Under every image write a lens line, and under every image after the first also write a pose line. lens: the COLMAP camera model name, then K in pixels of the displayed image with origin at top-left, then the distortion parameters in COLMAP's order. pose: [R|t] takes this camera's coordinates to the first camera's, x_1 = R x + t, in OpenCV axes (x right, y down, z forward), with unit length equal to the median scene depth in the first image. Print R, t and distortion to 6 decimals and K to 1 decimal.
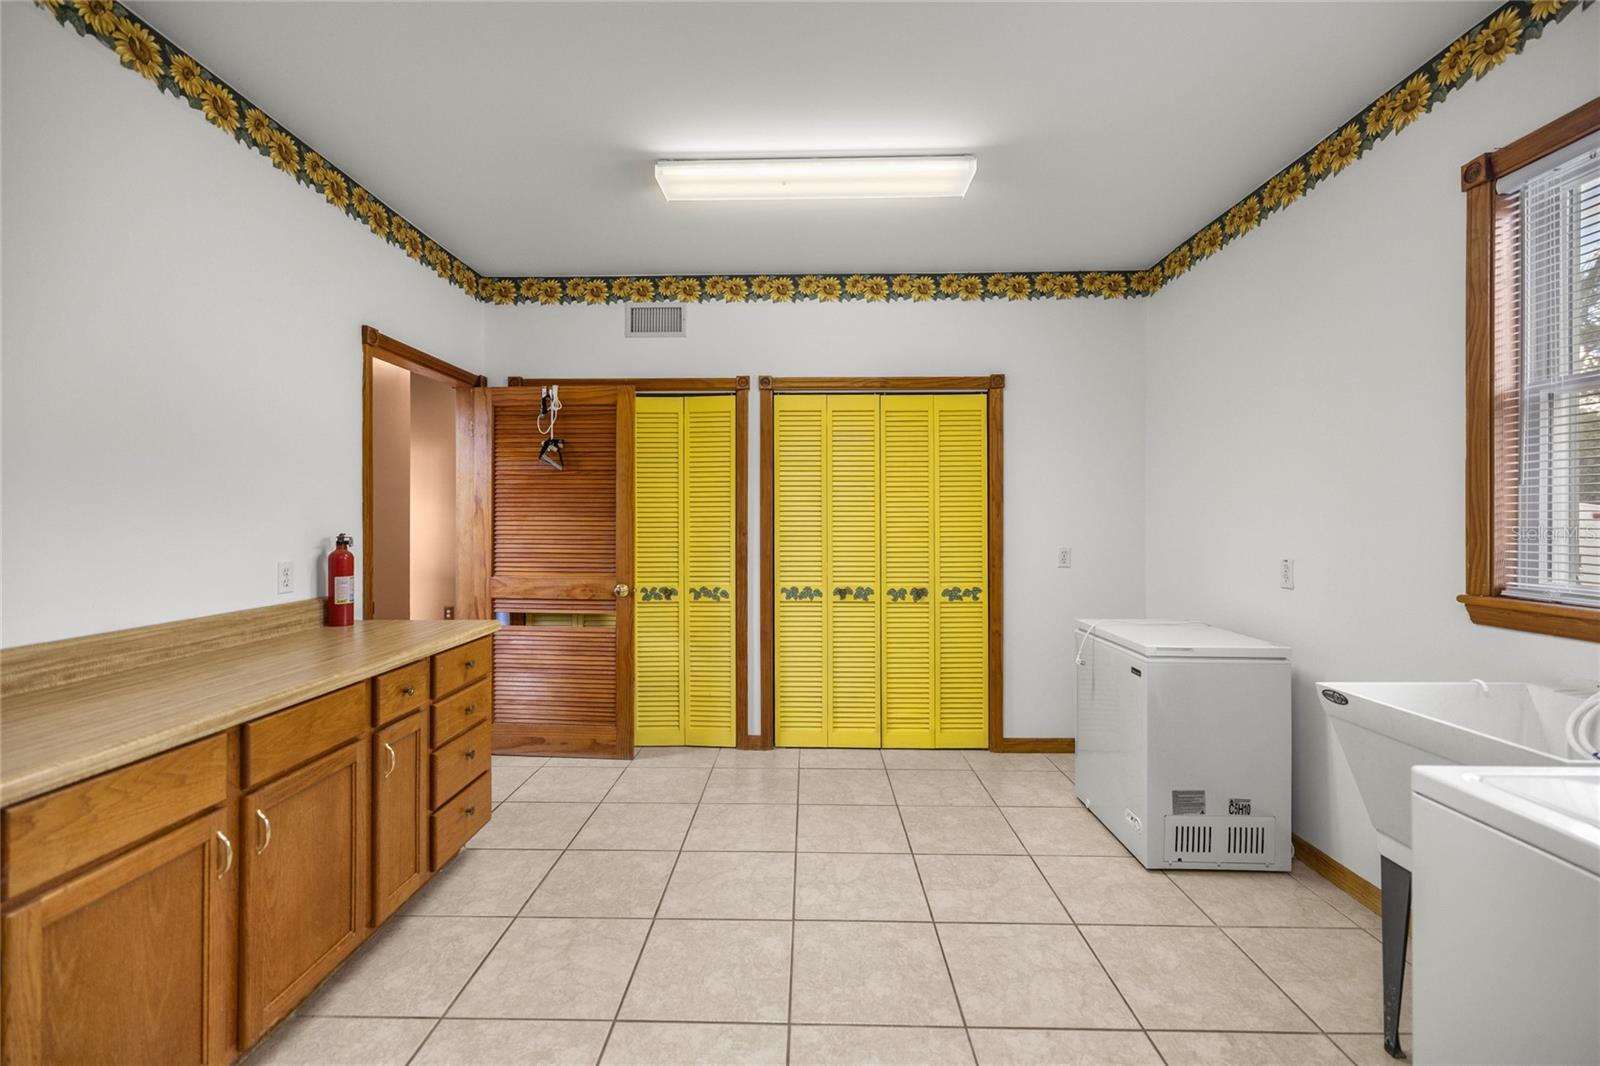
lens RADIAL K [[672.3, 0, 793.0], [0, 672.3, 521.9], [0, 0, 1]] dist [0.004424, -0.001159]
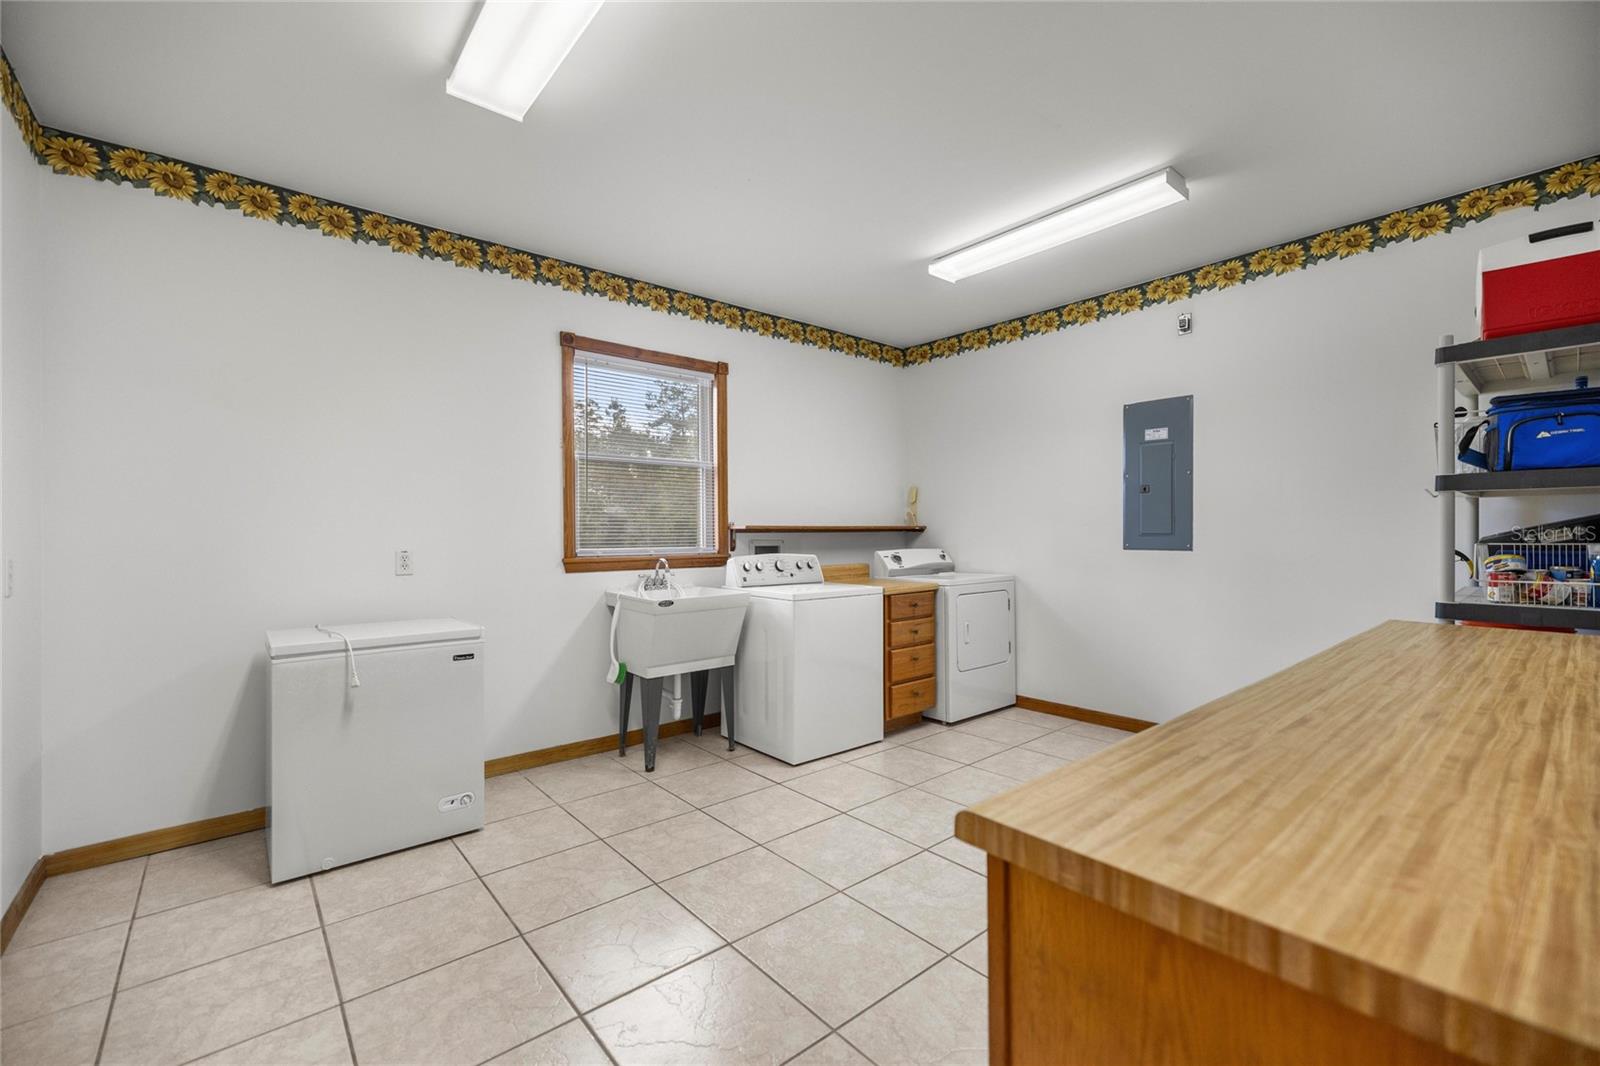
lens RADIAL K [[672.3, 0, 797.7], [0, 672.3, 534.0], [0, 0, 1]] dist [0.004424, -0.001159]
pose [[-0.657317, 0.000680, 0.753614, -0.843549], [0.006723, 0.999965, 0.004961, 0.033075], [-0.753584, 0.008327, -0.657299, 1.716259]]
